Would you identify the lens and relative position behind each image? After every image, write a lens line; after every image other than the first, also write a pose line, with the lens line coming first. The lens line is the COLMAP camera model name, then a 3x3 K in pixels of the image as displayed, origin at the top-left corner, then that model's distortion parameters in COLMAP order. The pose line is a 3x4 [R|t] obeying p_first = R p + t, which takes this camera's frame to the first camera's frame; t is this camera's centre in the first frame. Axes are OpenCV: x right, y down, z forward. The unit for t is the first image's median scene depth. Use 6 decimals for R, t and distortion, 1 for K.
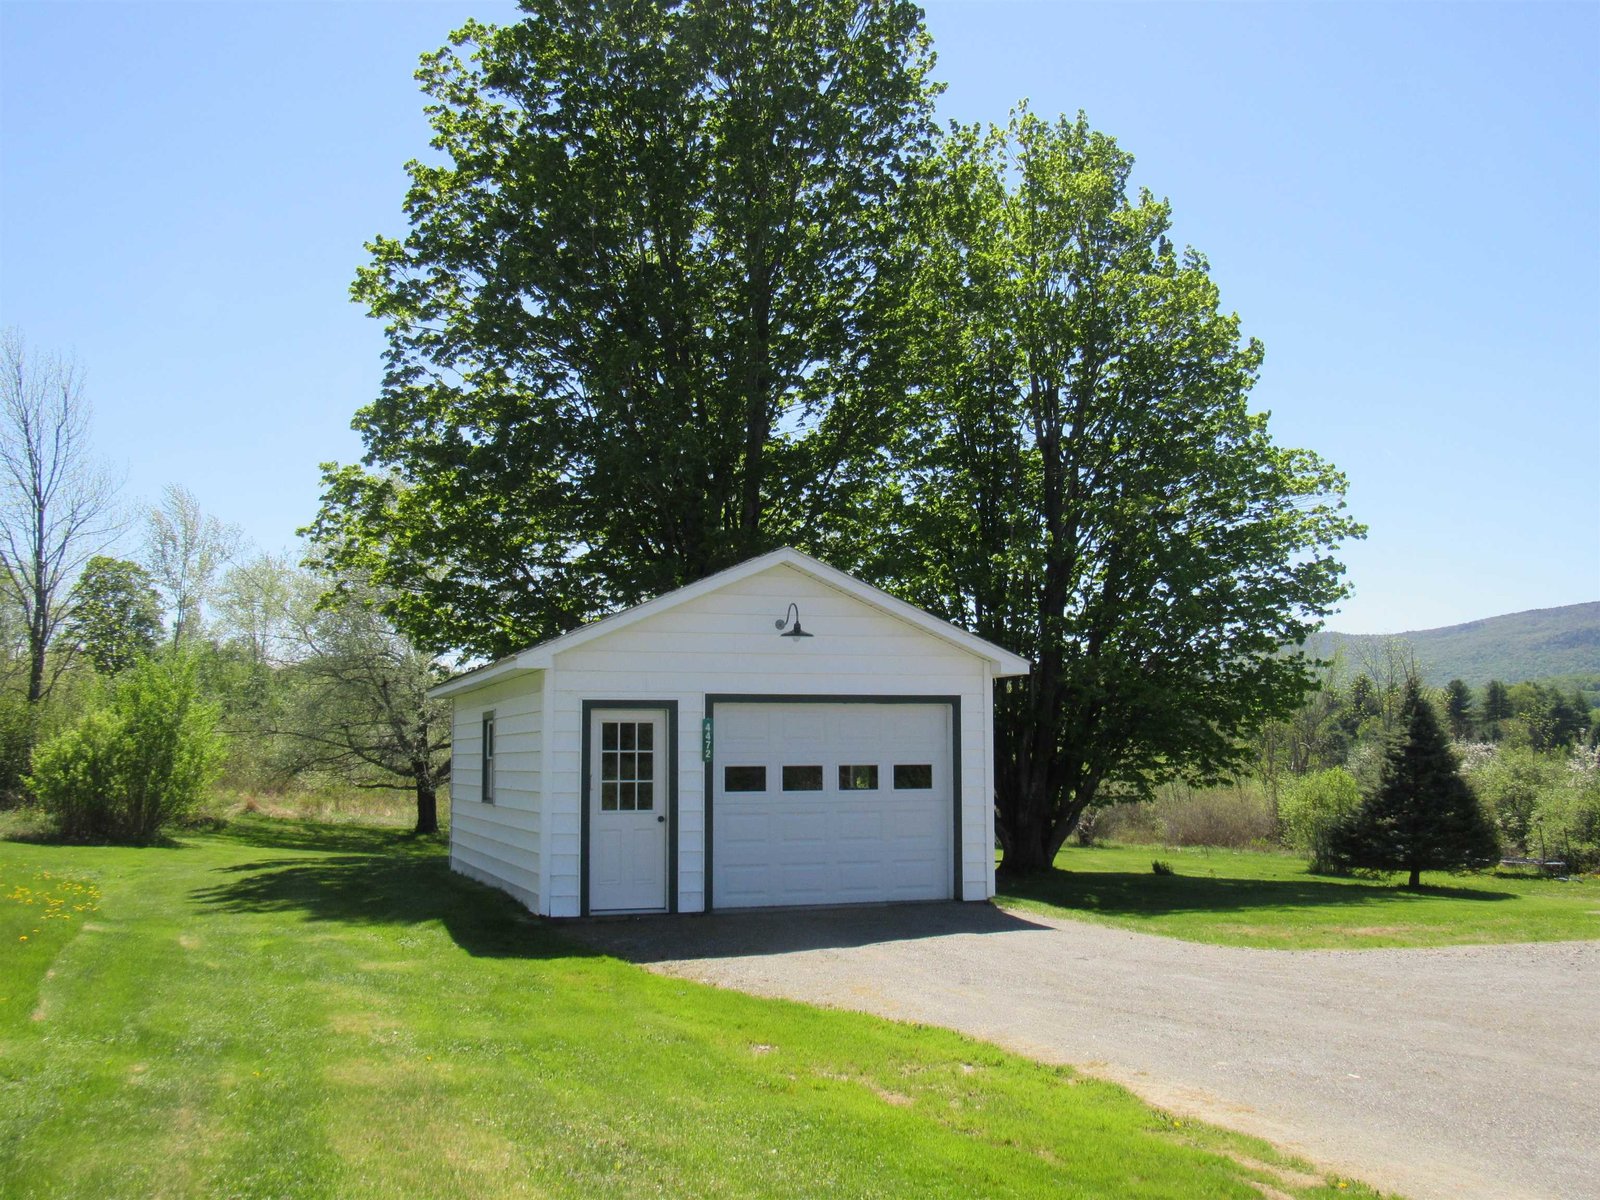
lens RADIAL K [[1612.8, 0, 796.1], [0, 1612.8, 601.0], [0, 0, 1]] dist [0.000855, 0.000000]
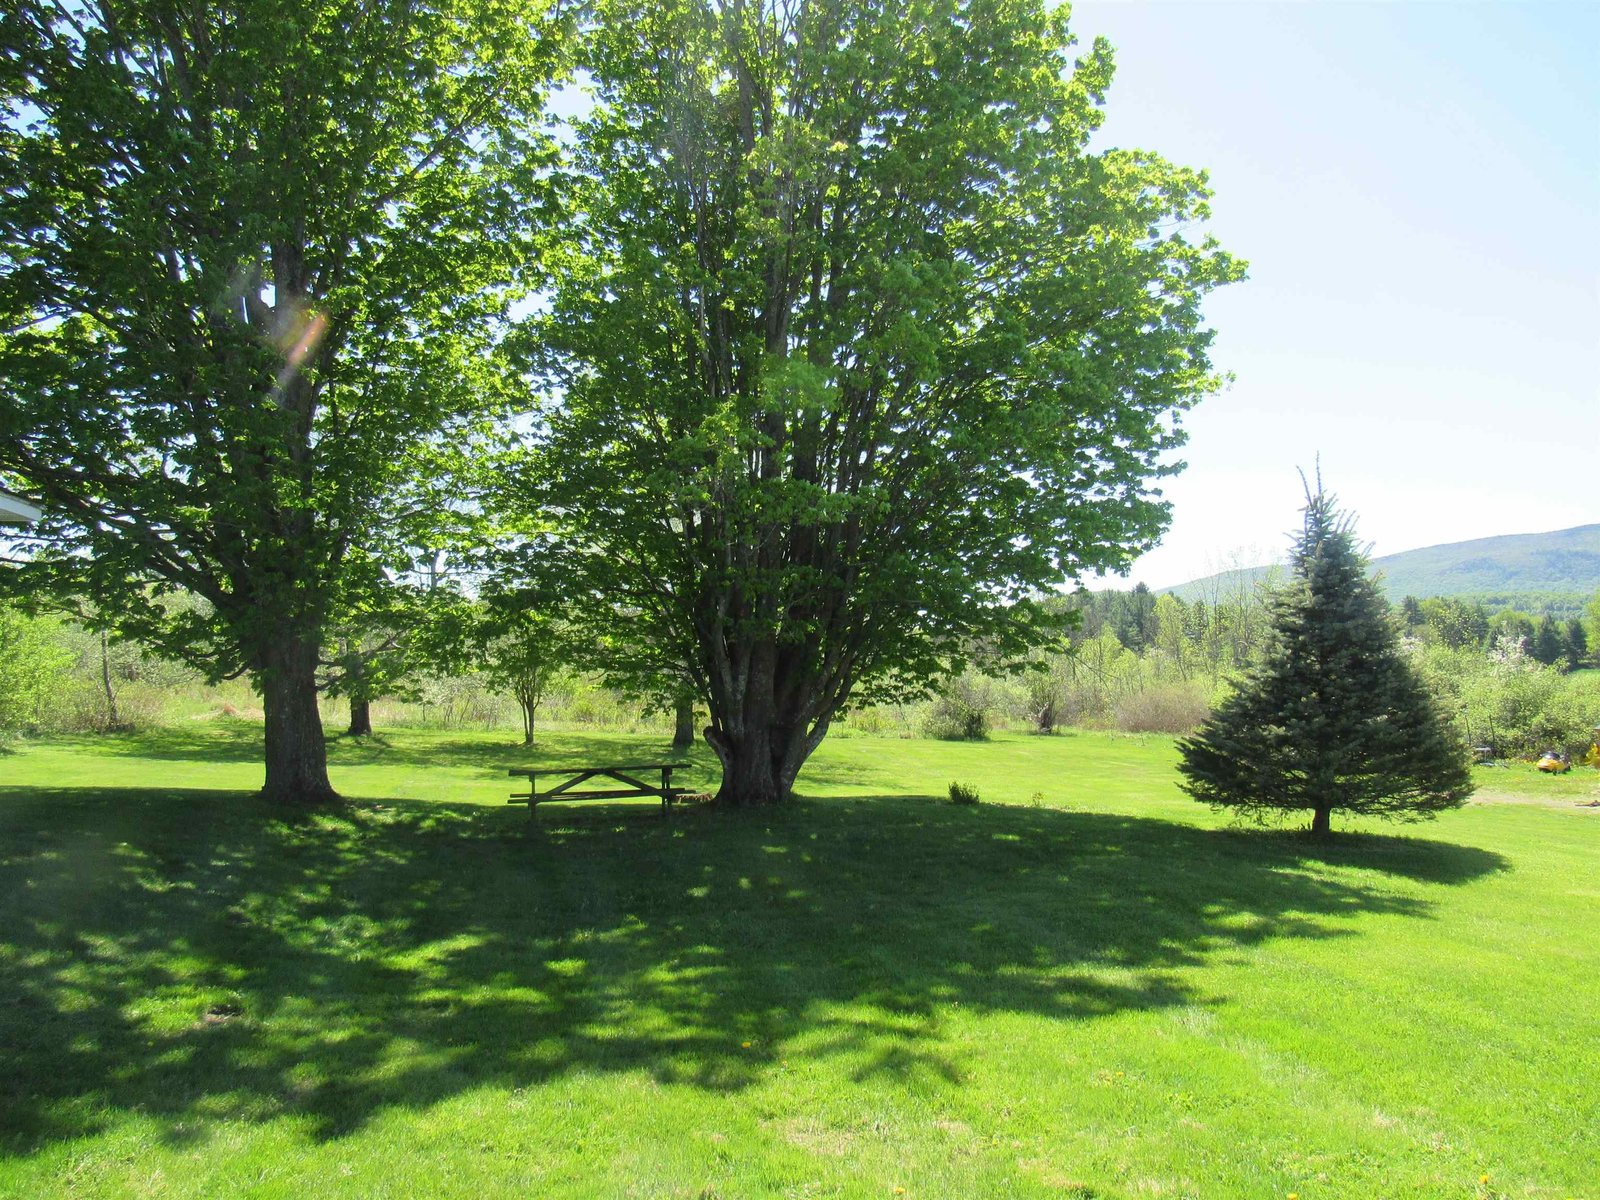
lens RADIAL K [[1135.2, 0, 804.3], [0, 1135.2, 601.3], [0, 0, 1]] dist [-0.012922, 0.000580]
pose [[0.996492, -0.016719, -0.081997, 0.212956], [0.020126, 0.998960, 0.040910, 0.062893], [0.081228, -0.042417, 0.995793, 0.530521]]
